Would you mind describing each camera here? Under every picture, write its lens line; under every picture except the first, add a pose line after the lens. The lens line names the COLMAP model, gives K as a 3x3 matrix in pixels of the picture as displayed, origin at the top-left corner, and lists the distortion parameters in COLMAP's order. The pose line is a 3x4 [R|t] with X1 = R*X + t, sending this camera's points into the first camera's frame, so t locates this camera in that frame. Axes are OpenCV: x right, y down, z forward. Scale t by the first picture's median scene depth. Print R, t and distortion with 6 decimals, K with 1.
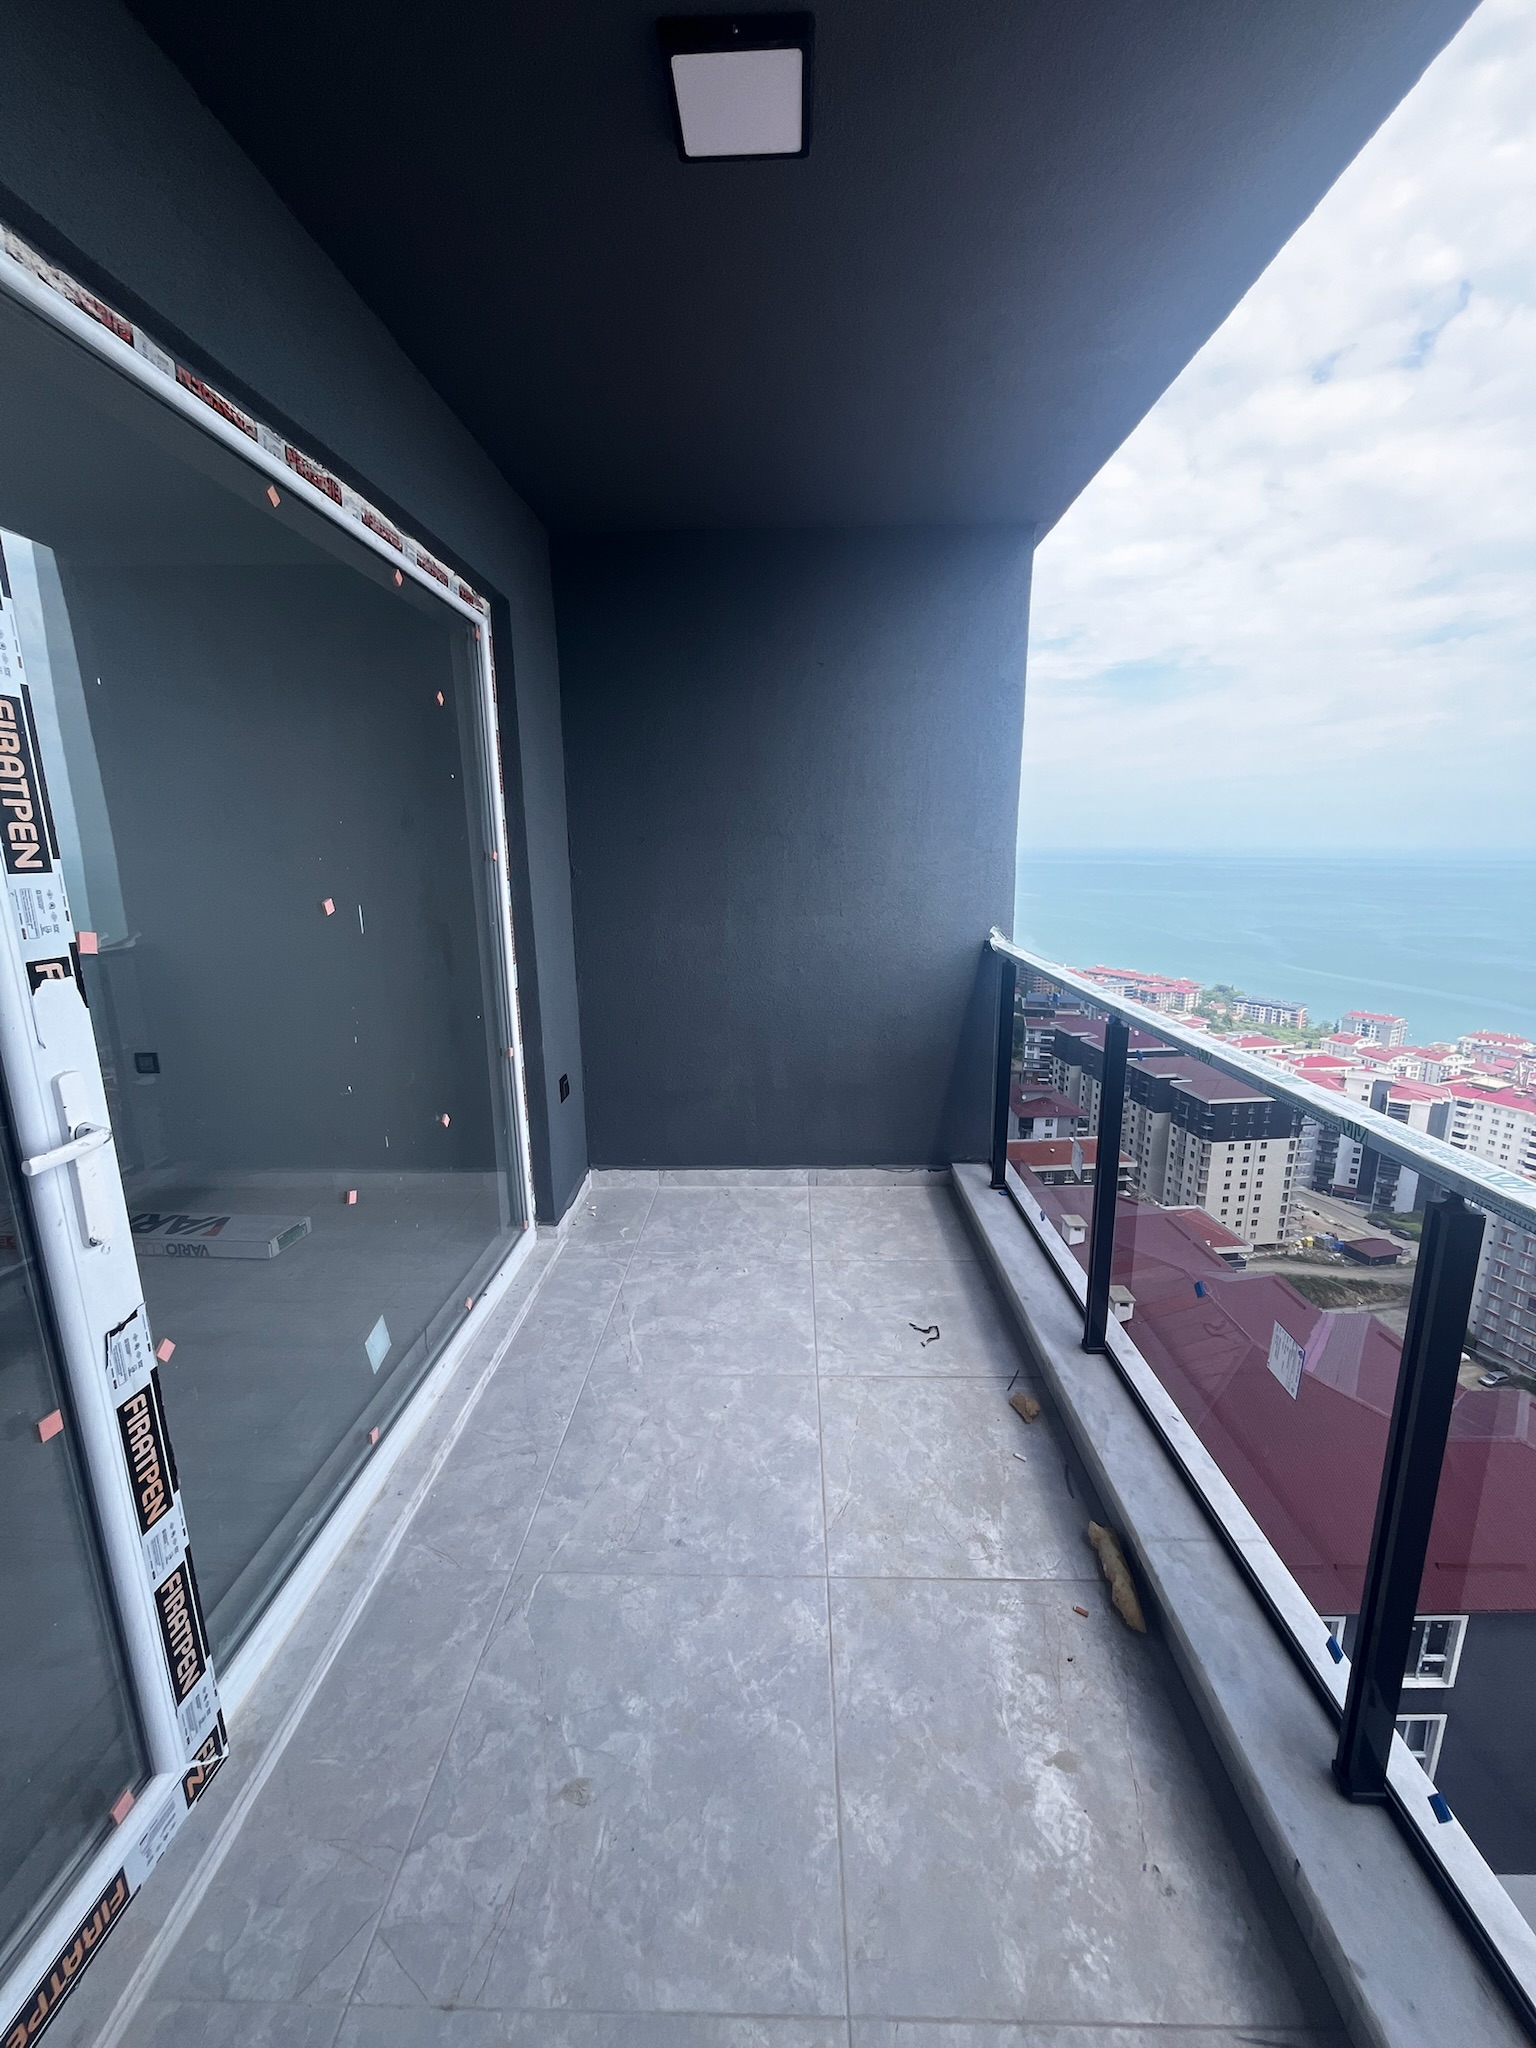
lens RADIAL K [[829.2, 0, 776.3], [0, 829.2, 1013.8], [0, 0, 1]] dist [-0.001685, 0.000363]
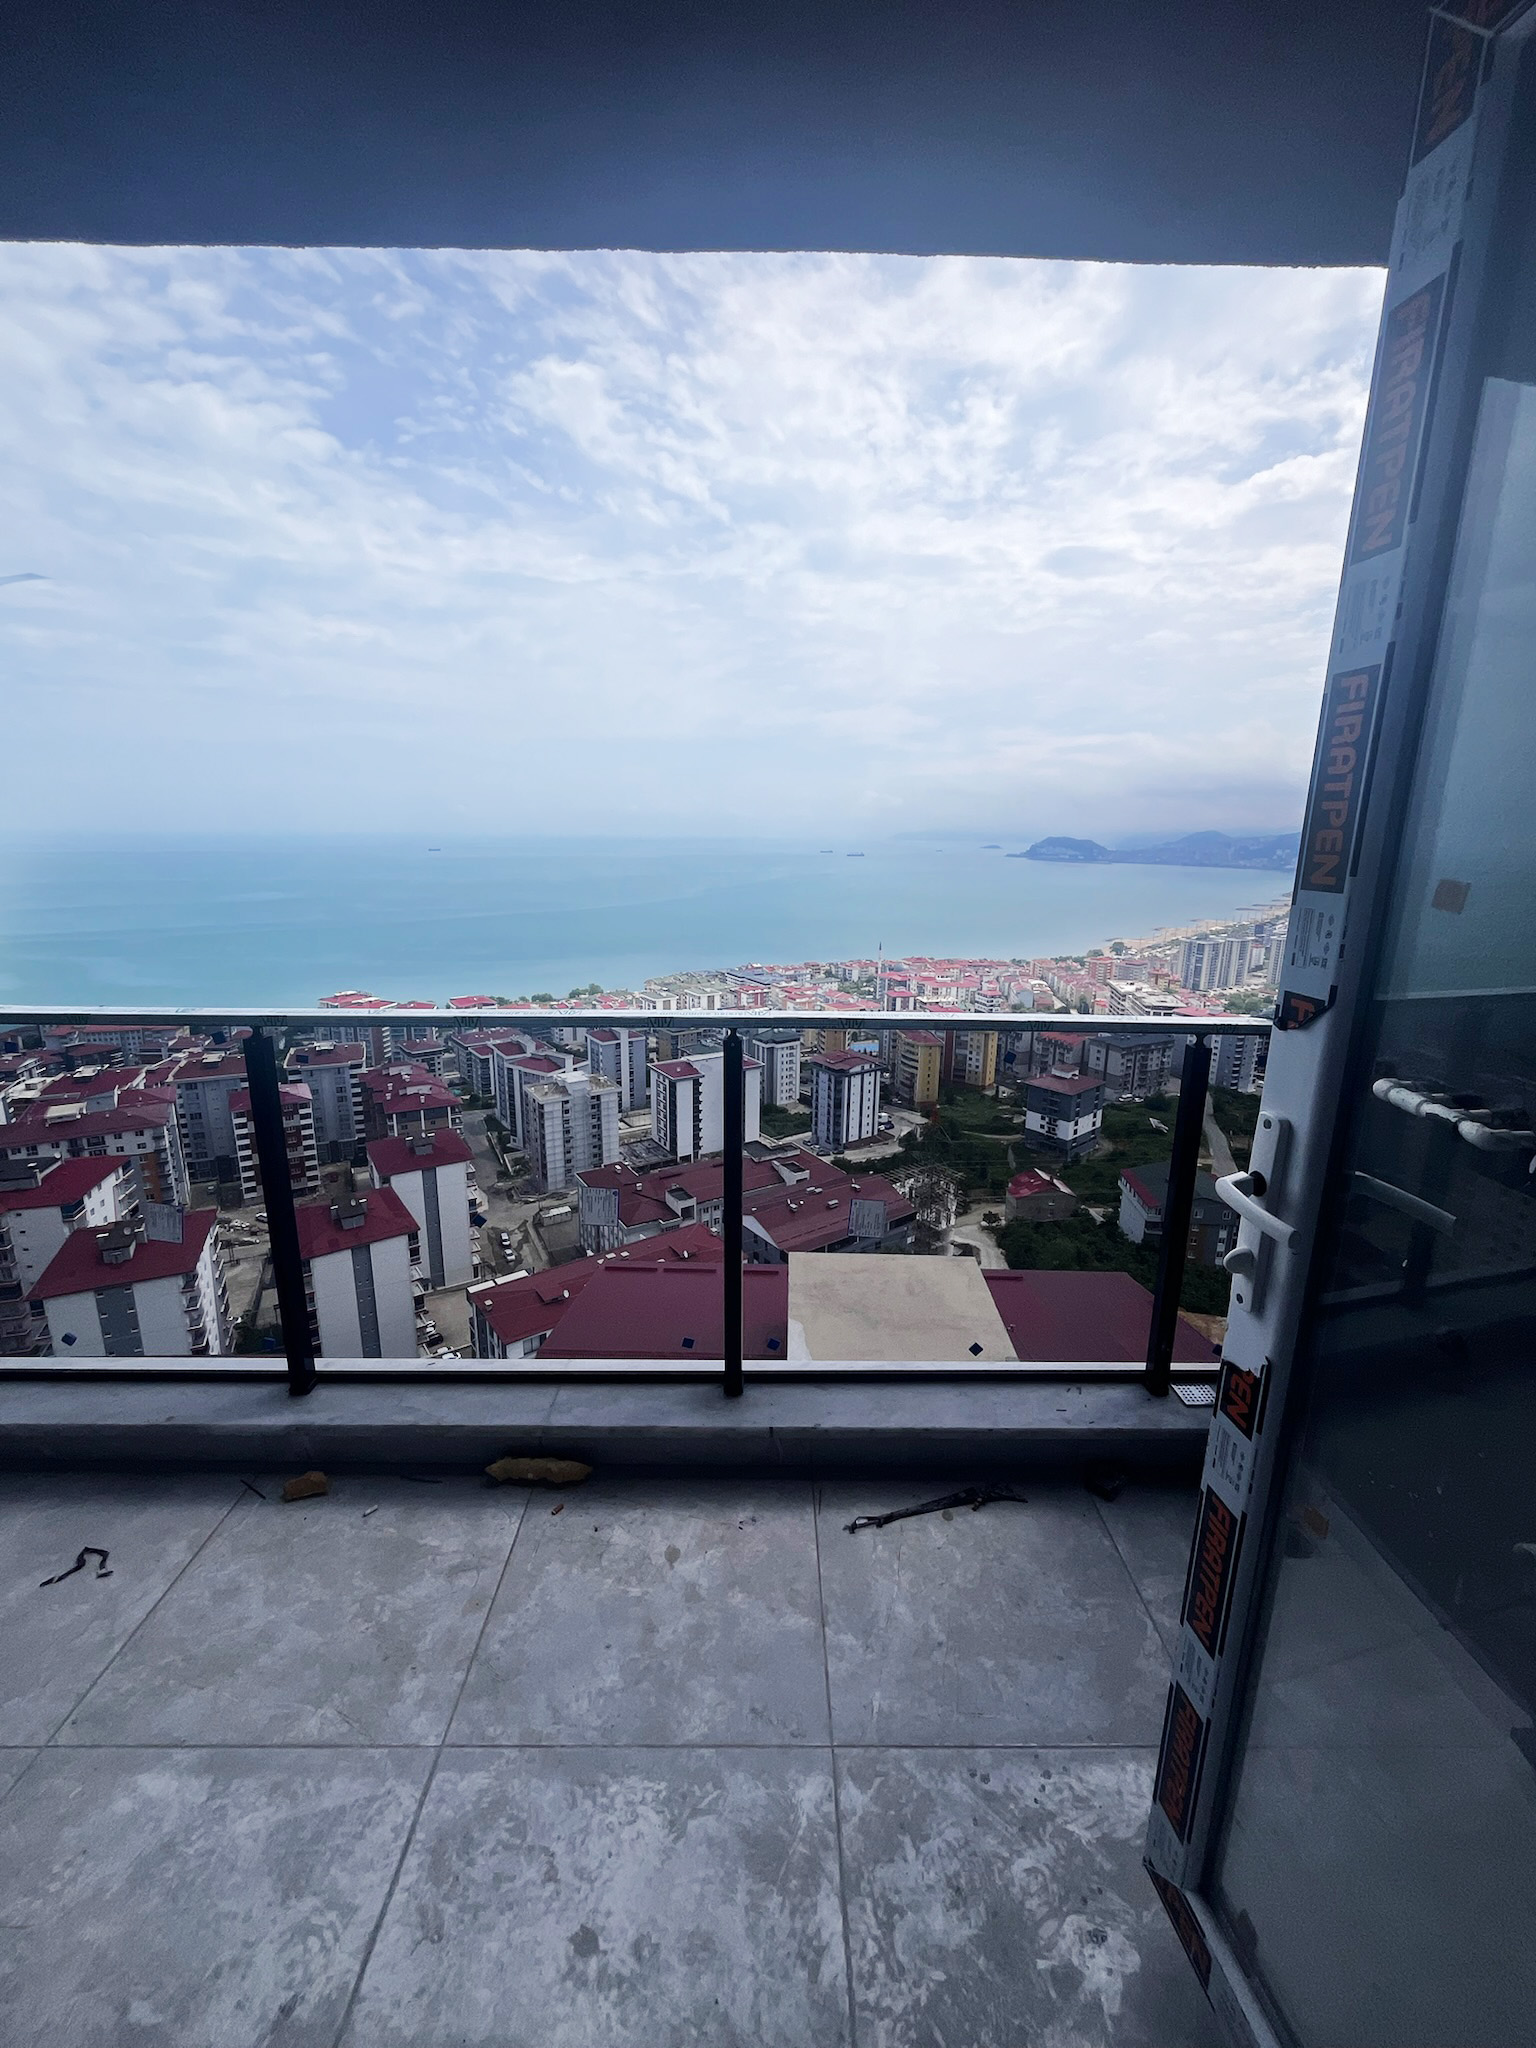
lens RADIAL K [[836.0, 0, 795.3], [0, 836.0, 1024.5], [0, 0, 1]] dist [0.003164, 0.000281]
pose [[-0.058402, -0.213747, 0.975142, -0.599119], [0.173400, 0.959789, 0.220767, -0.111624], [-0.983118, 0.181982, -0.018990, 0.548248]]
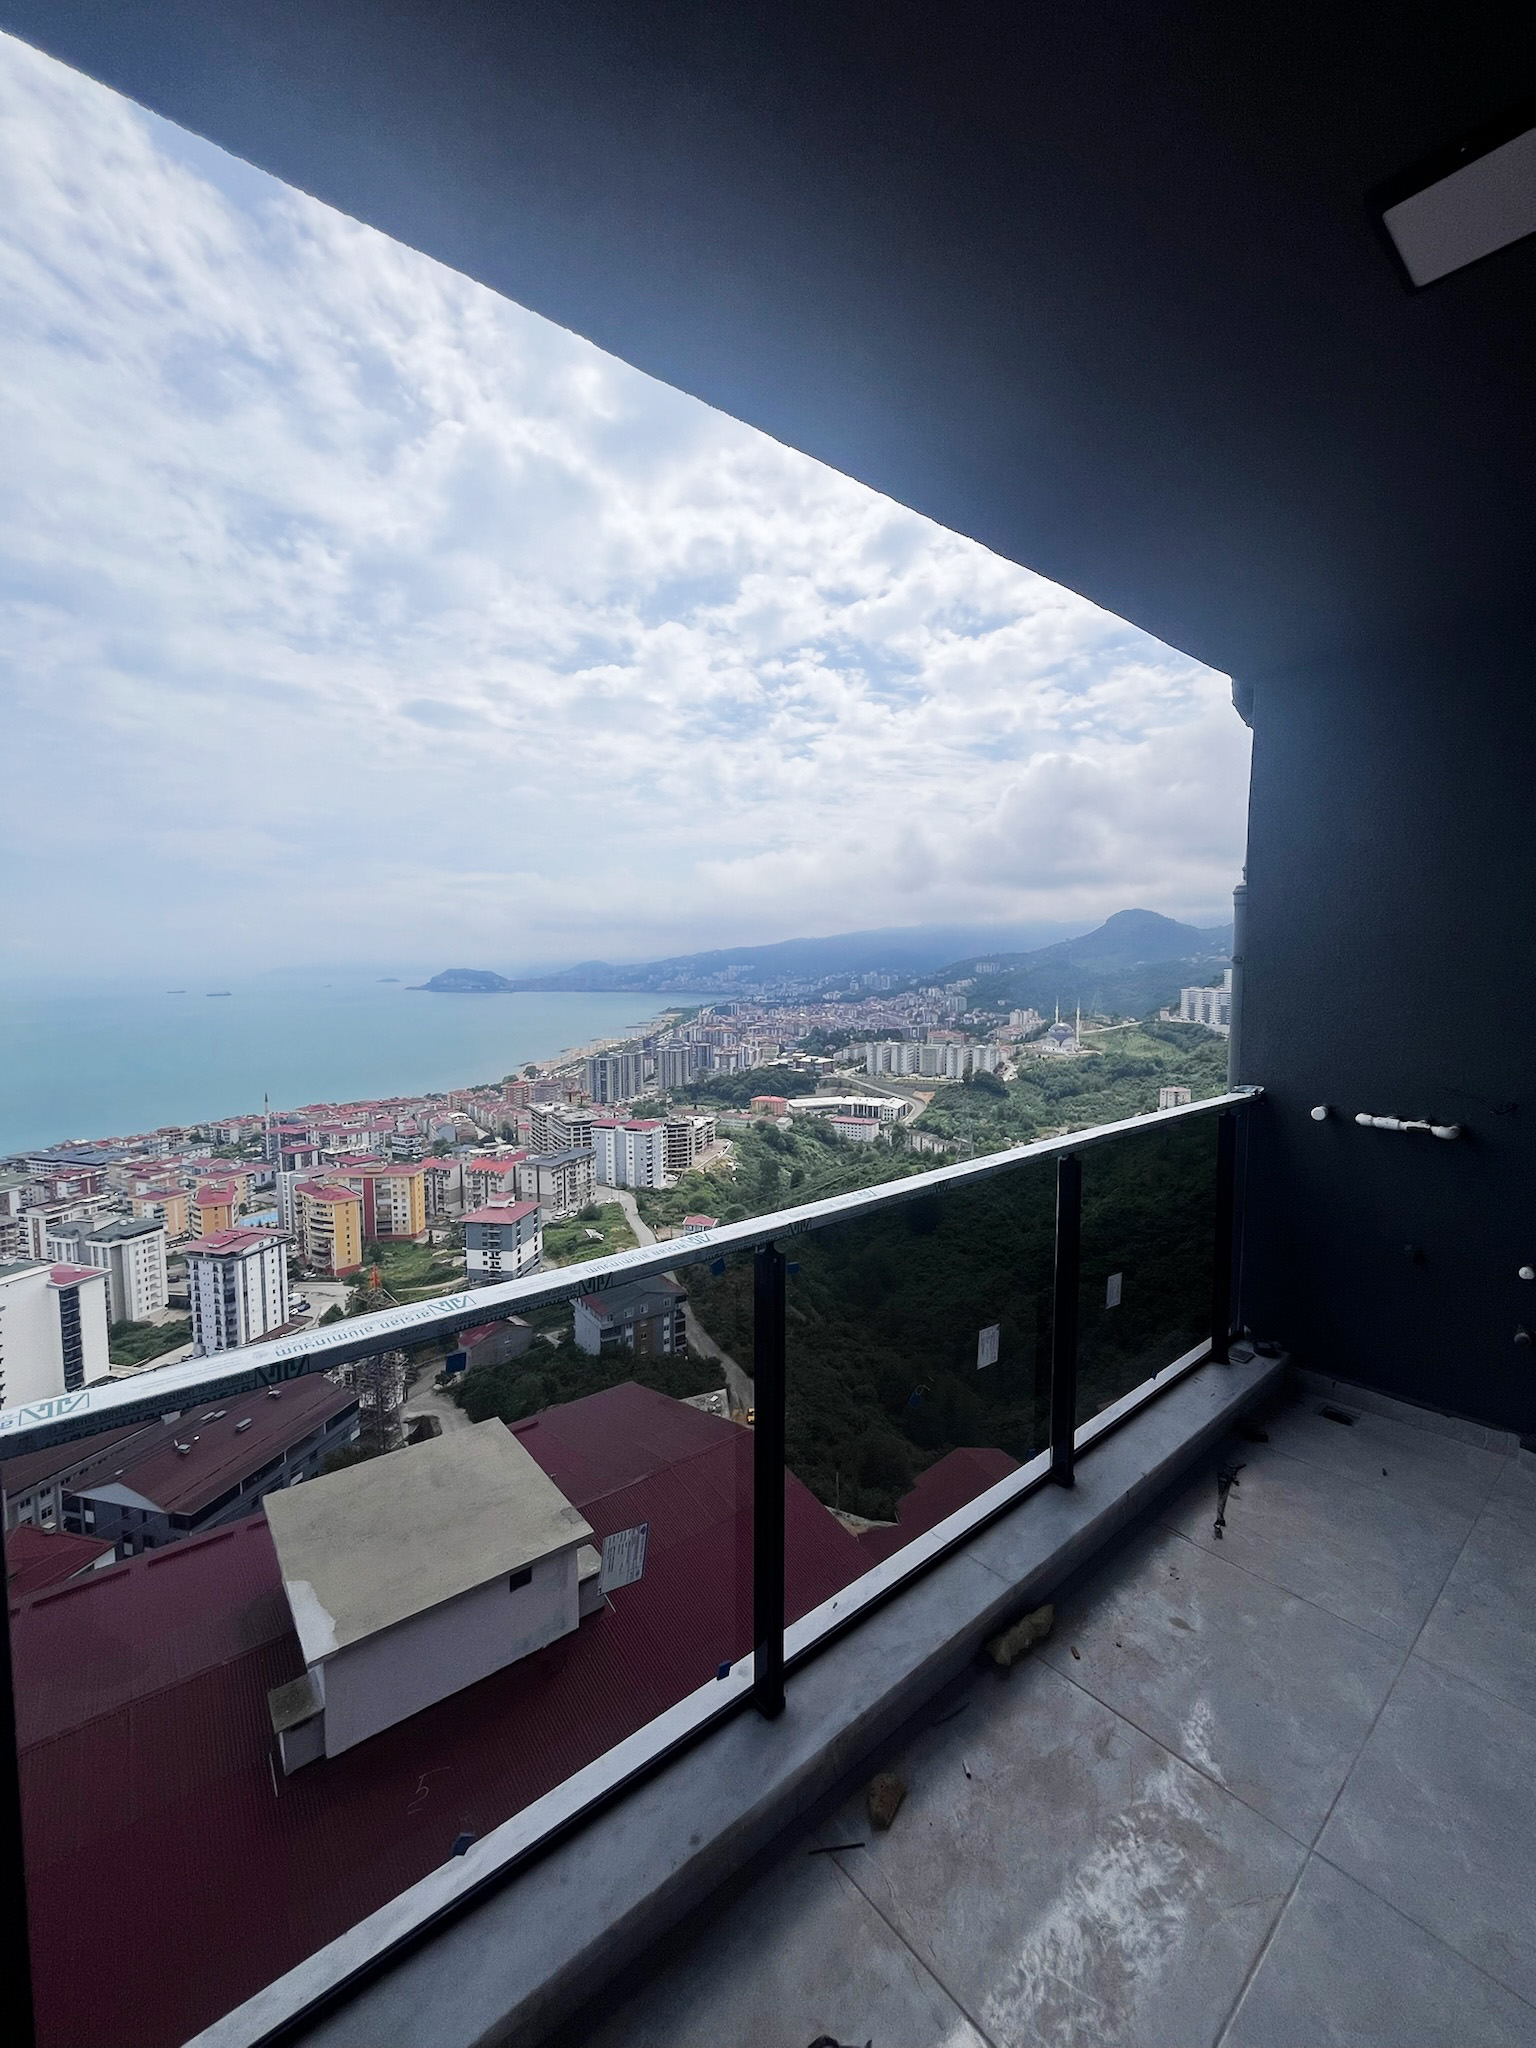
lens RADIAL K [[829.2, 0, 776.3], [0, 829.2, 1013.8], [0, 0, 1]] dist [-0.001685, 0.000363]
pose [[-0.677635, -0.027301, 0.734892, -0.168160], [0.151673, 0.972637, 0.175988, -0.390830], [-0.719588, 0.230719, -0.654952, 1.746592]]
